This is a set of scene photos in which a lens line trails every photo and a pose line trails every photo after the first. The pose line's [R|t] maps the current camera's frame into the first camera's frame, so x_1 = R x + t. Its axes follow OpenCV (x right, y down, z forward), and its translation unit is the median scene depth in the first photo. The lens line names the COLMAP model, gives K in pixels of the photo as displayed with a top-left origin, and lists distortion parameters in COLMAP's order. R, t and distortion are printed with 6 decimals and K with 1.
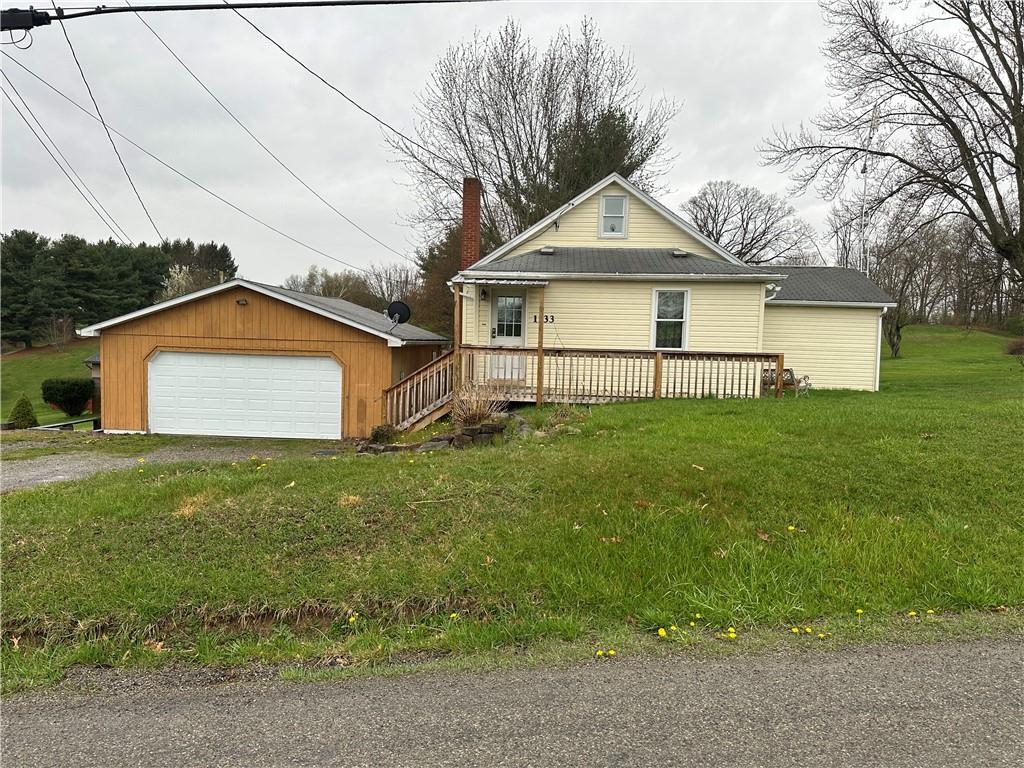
lens RADIAL K [[708.6, 0, 516.3], [0, 708.6, 391.3], [0, 0, 1]] dist [0.072202, -0.090608]
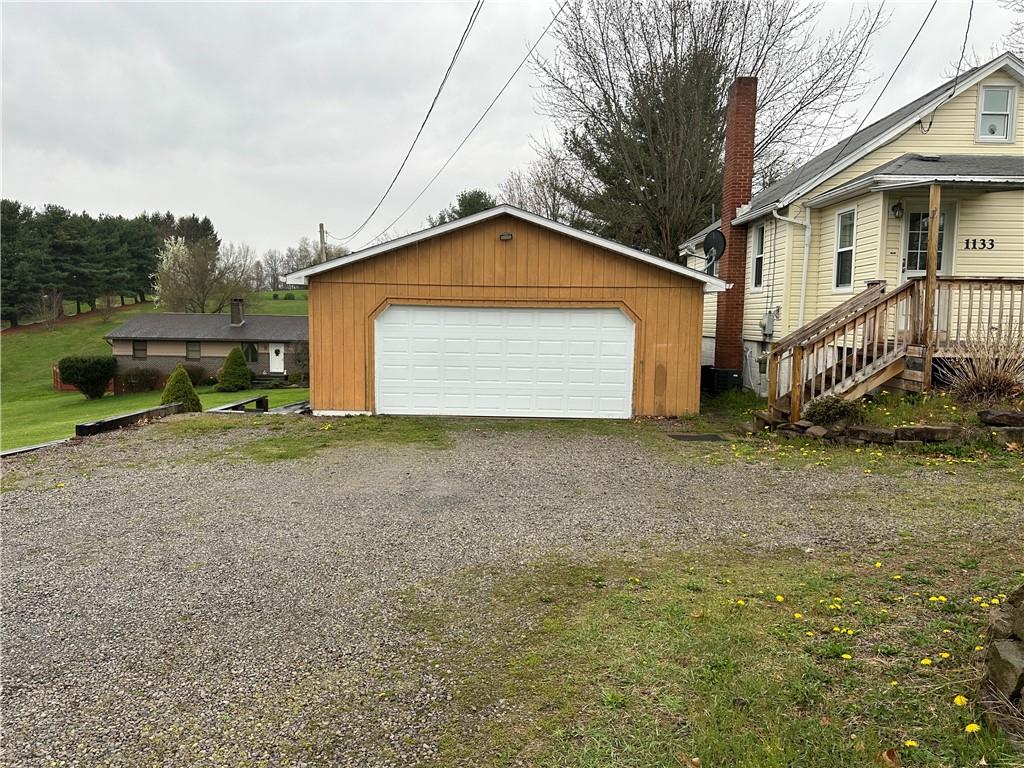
lens RADIAL K [[704.0, 0, 512.0], [0, 704.0, 384.0], [0, 0, 1]] dist [0.106776, -0.127352]
pose [[0.999271, -0.016814, 0.034286, -0.395391], [0.015988, 0.999579, 0.024227, 0.010933], [-0.034679, -0.023661, 0.999118, 0.253914]]
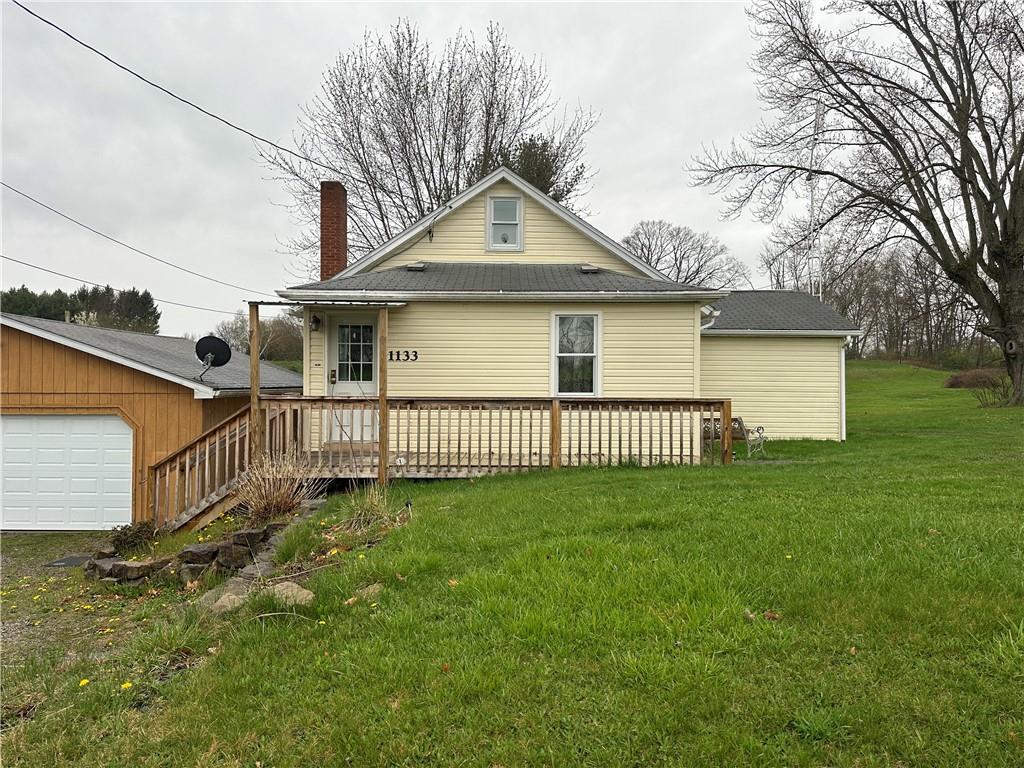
lens RADIAL K [[702.4, 0, 512.0], [0, 702.4, 384.0], [0, 0, 1]] dist [0.150942, -0.232733]
pose [[0.997272, -0.021591, 0.070583, 0.084523], [0.026487, 0.997252, -0.069190, -0.018548], [-0.068895, 0.070871, 0.995103, 0.243236]]
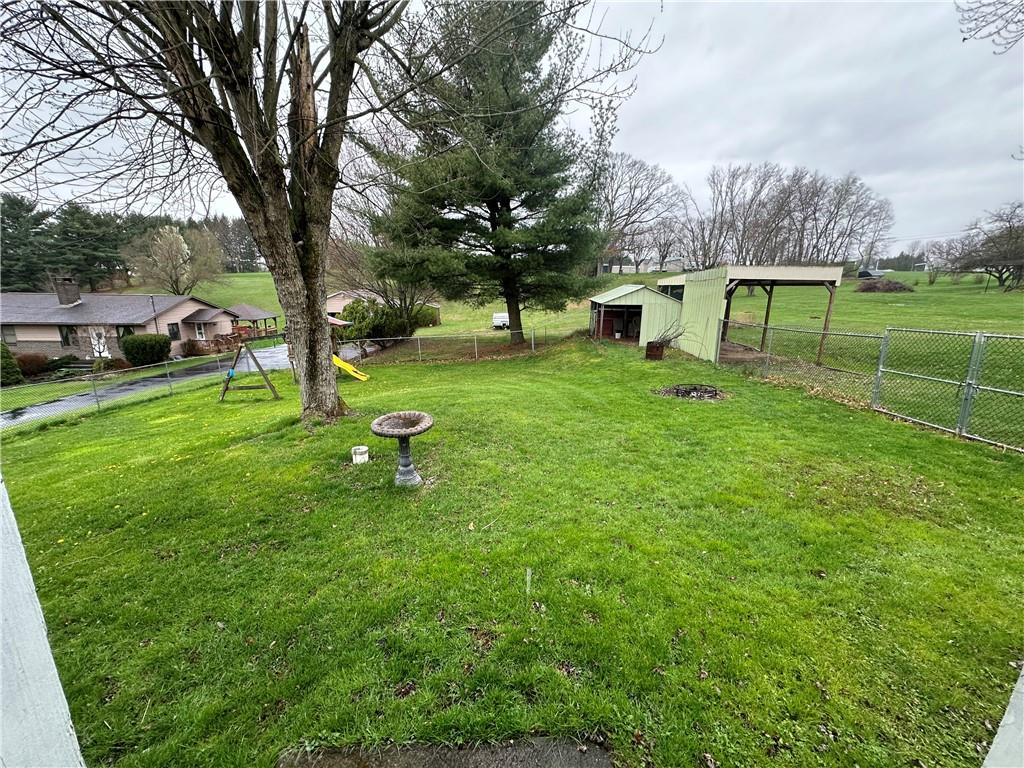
lens RADIAL K [[405.7, 0, 512.0], [0, 405.7, 384.0], [0, 0, 1]] dist [-0.001355, -0.000171]
pose [[0.996097, -0.033928, 0.081482, 0.205714], [0.020069, 0.986049, 0.165243, -0.108484], [-0.085951, -0.162963, 0.982881, 1.518952]]
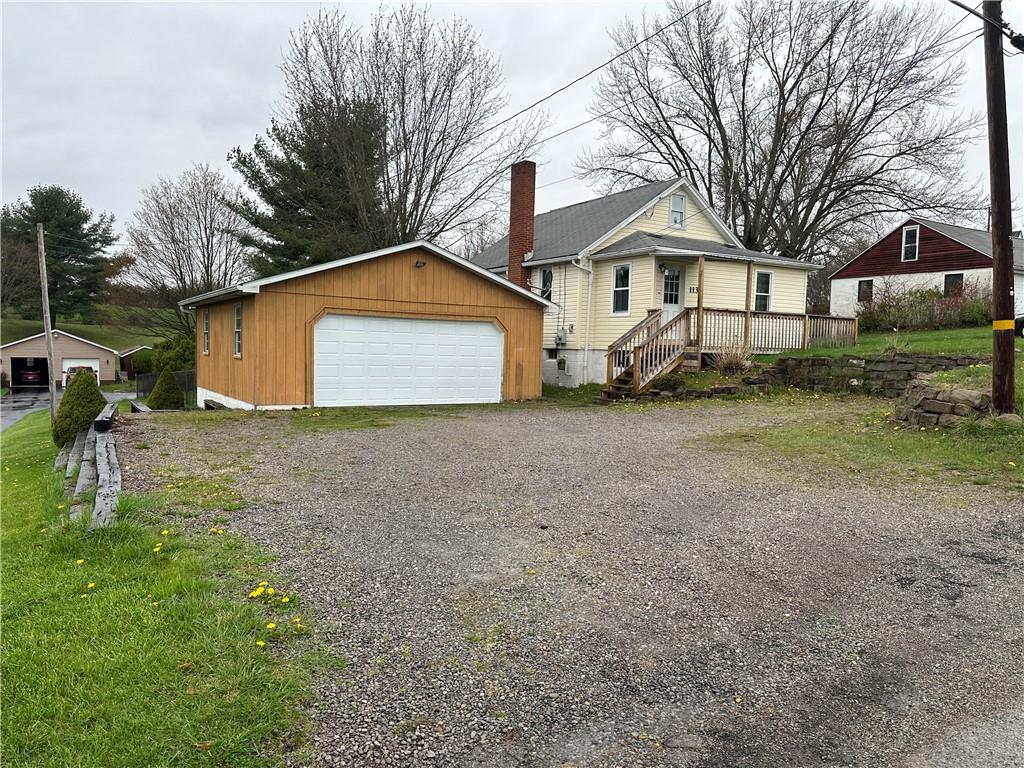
lens RADIAL K [[702.4, 0, 512.0], [0, 702.4, 384.0], [0, 0, 1]] dist [0.150942, -0.232733]
pose [[0.814852, -0.037786, 0.578436, -0.819573], [0.040754, 0.999138, 0.007858, 0.033427], [-0.578235, 0.017170, 0.815690, 0.153327]]
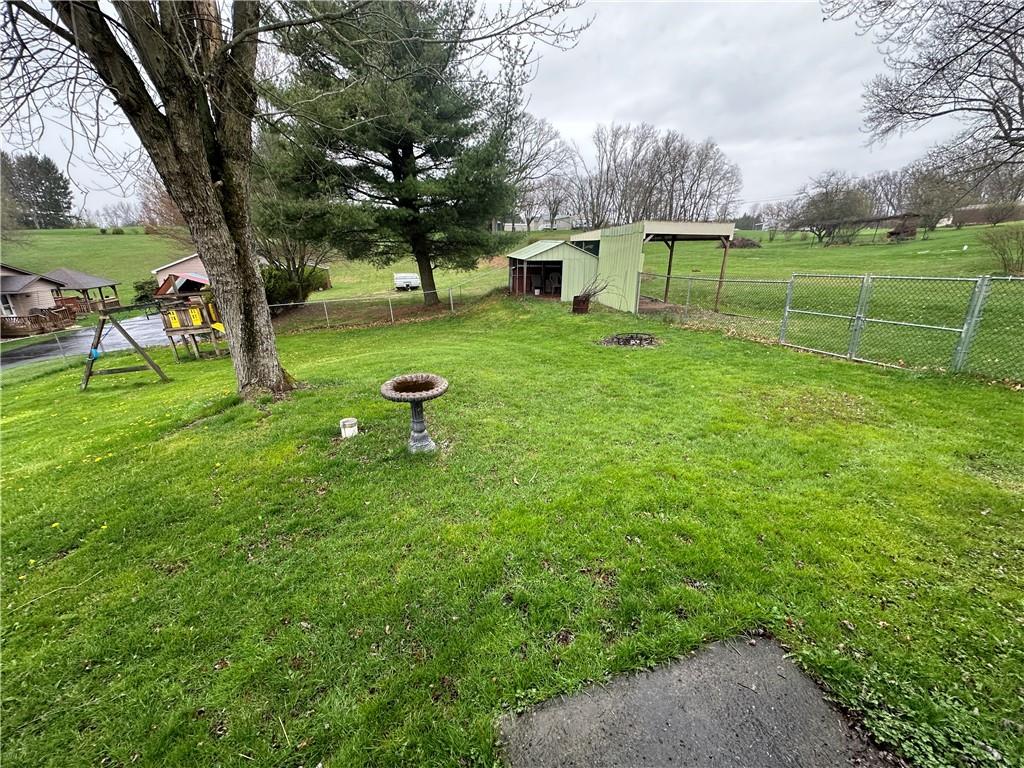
lens RADIAL K [[405.7, 0, 512.0], [0, 405.7, 384.0], [0, 0, 1]] dist [-0.001355, -0.000171]
pose [[0.941249, -0.126581, 0.313095, 0.150320], [0.041619, 0.963509, 0.264419, -0.105519], [-0.335140, -0.235854, 0.912170, 1.534255]]
